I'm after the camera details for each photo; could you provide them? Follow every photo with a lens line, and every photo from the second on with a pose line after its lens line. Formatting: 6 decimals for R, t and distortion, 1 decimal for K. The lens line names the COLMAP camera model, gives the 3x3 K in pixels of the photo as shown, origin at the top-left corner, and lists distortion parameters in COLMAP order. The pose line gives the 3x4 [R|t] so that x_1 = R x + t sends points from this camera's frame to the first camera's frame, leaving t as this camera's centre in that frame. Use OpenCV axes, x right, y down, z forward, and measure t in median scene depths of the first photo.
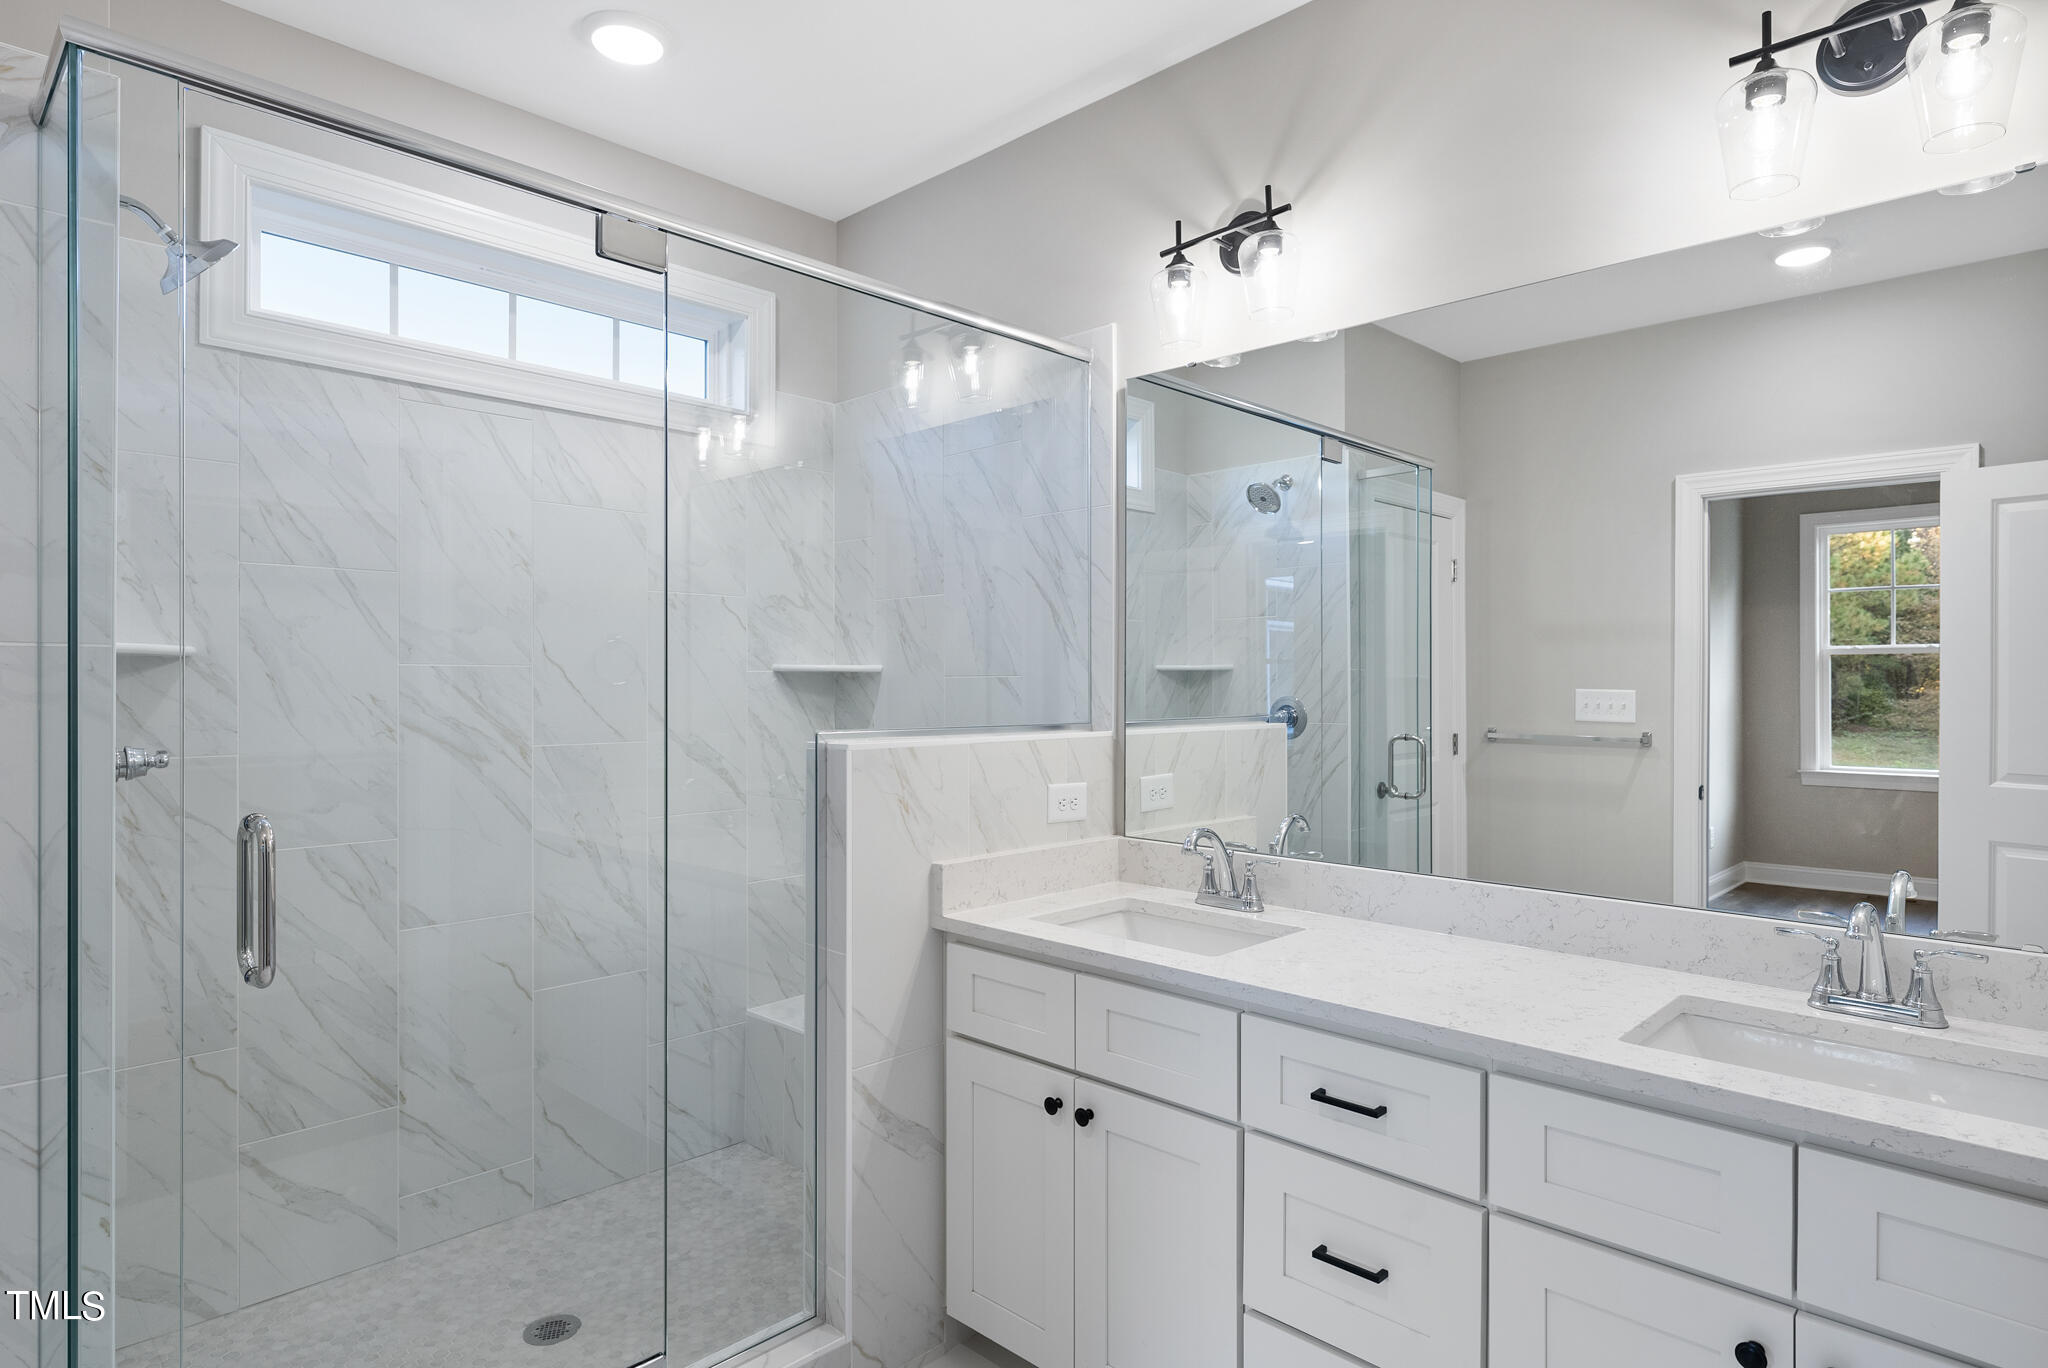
lens RADIAL K [[1138.3, 0, 1019.0], [0, 1138.3, 683.9], [0, 0, 1]] dist [0.006901, 0.000788]
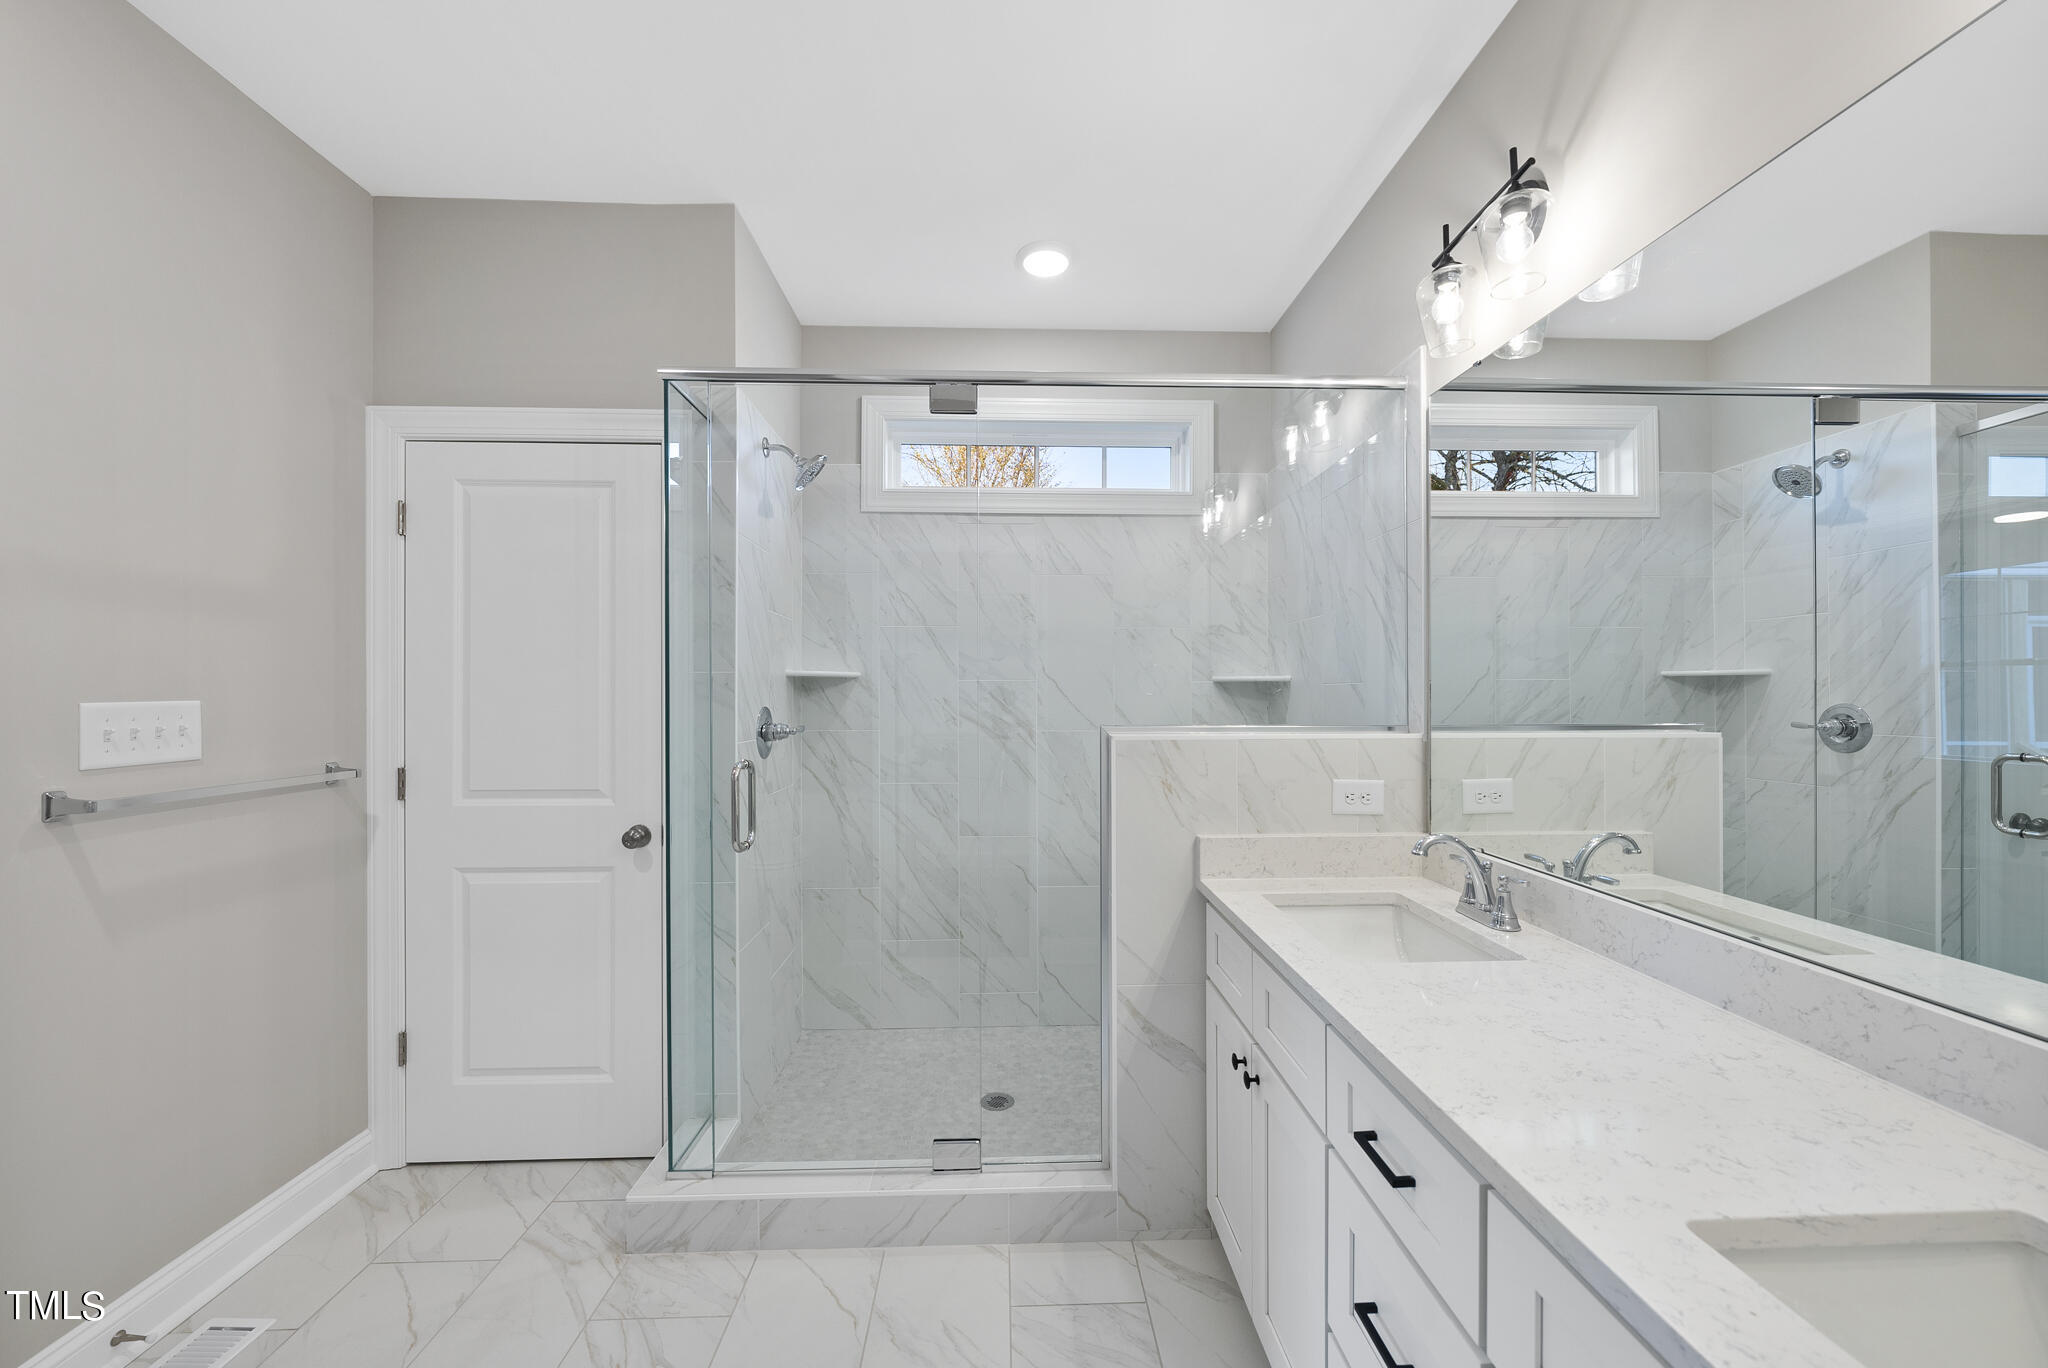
lens RADIAL K [[767.5, 0, 1026.3], [0, 767.5, 698.9], [0, 0, 1]] dist [-0.001619, -0.000024]
pose [[0.723075, 0.001661, -0.690767, 0.299766], [0.002235, 0.999986, 0.004744, 0.005029], [0.690766, -0.004974, 0.723062, 0.228654]]
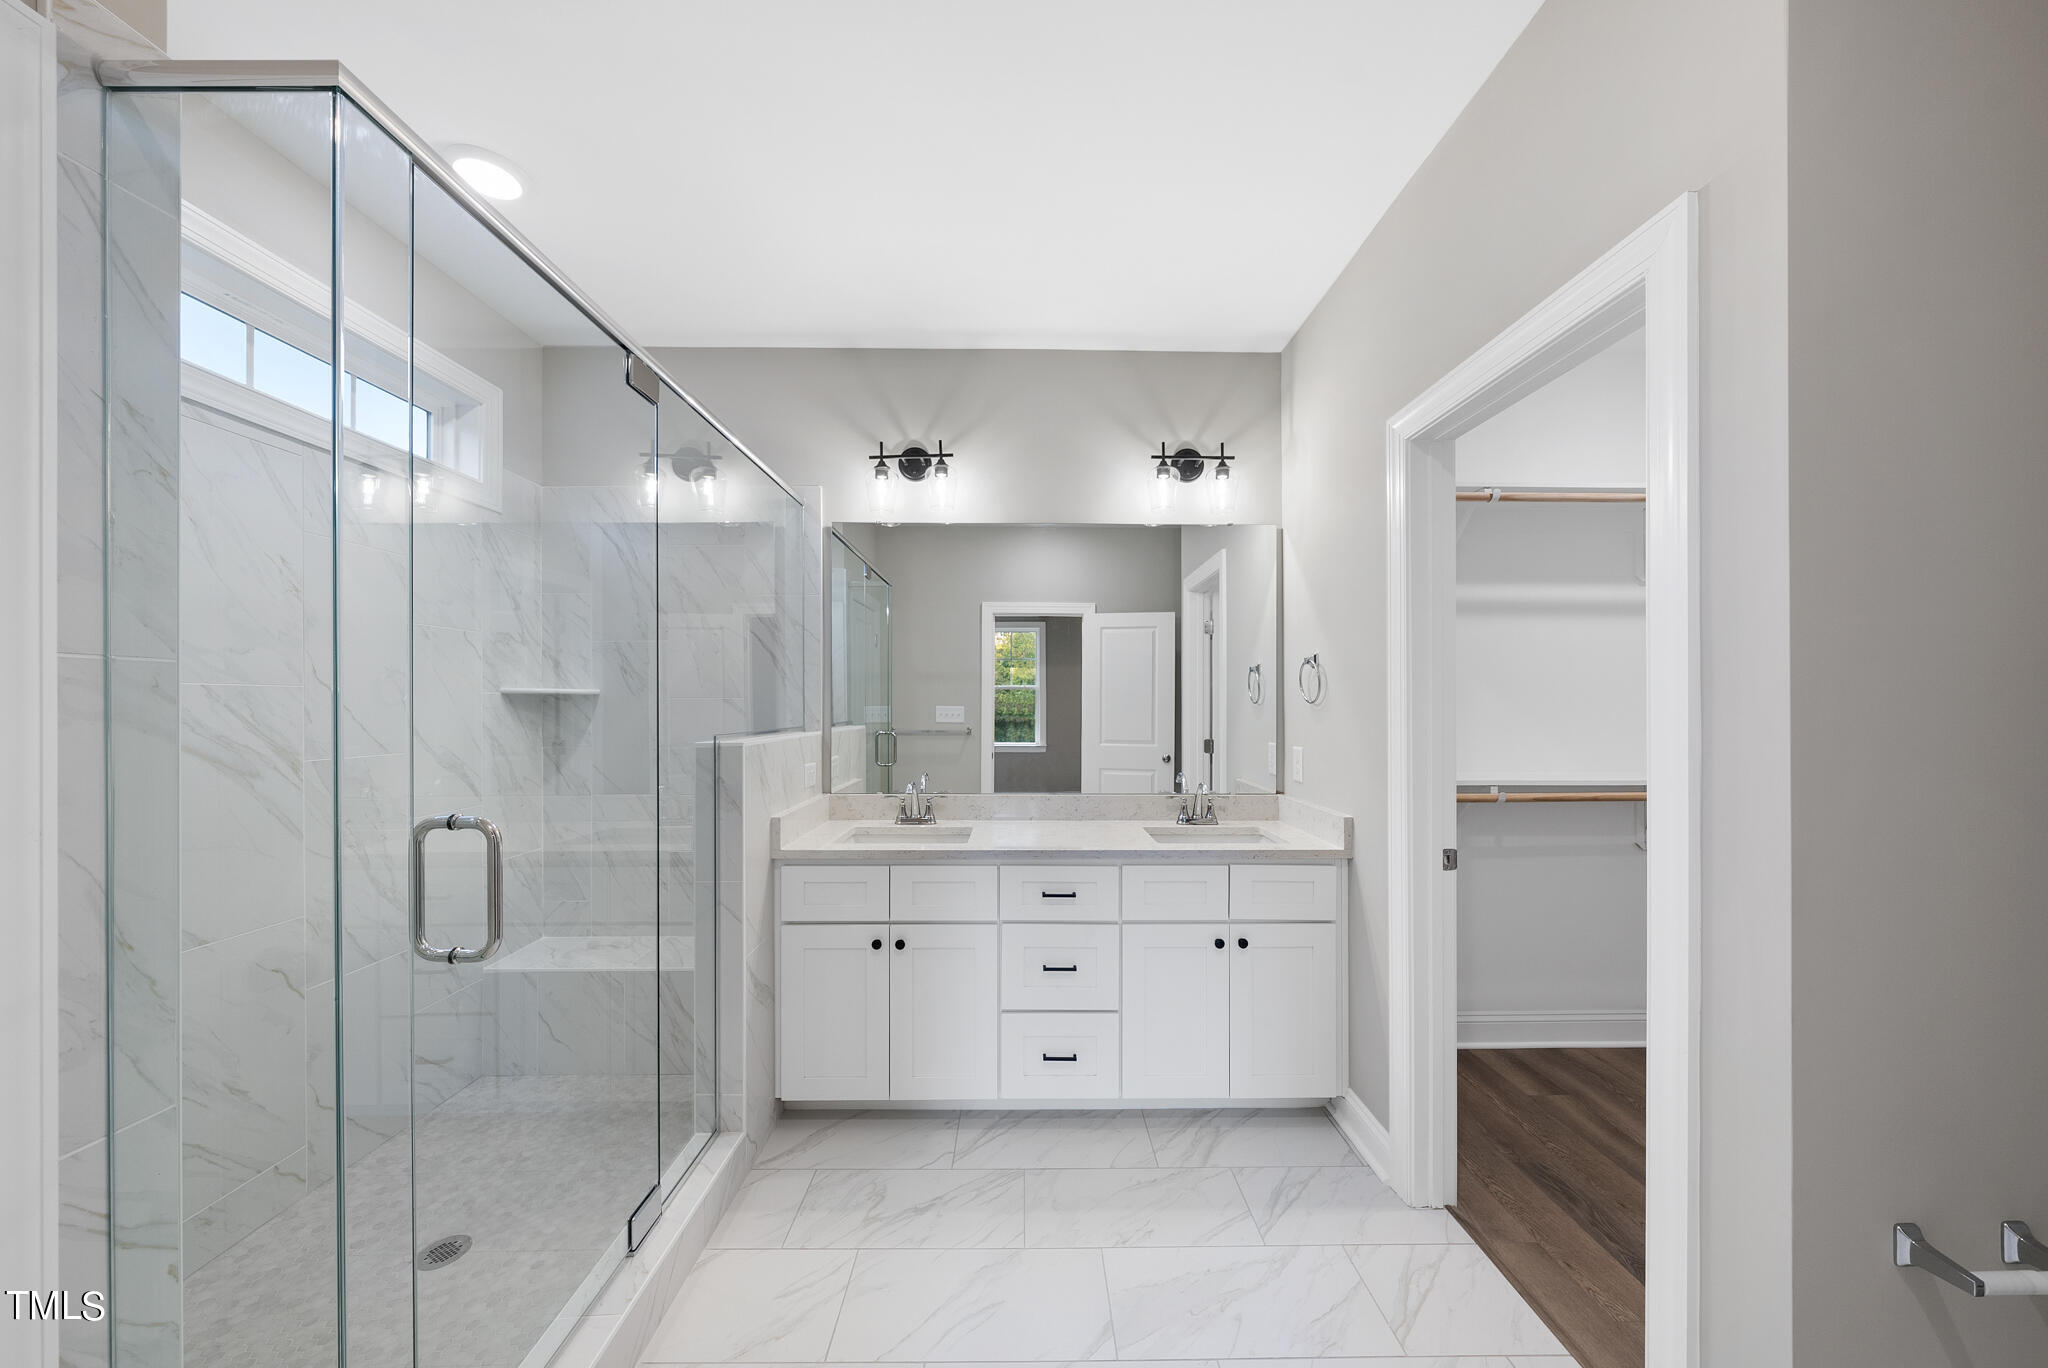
lens RADIAL K [[709.5, 0, 1033.6], [0, 709.5, 704.9], [0, 0, 1]] dist [-0.000625, 0.000028]
pose [[0.704618, -0.001416, 0.709586, -0.424528], [0.000606, 0.999999, 0.001394, 0.001528], [-0.709587, -0.000553, 0.704618, 0.047910]]
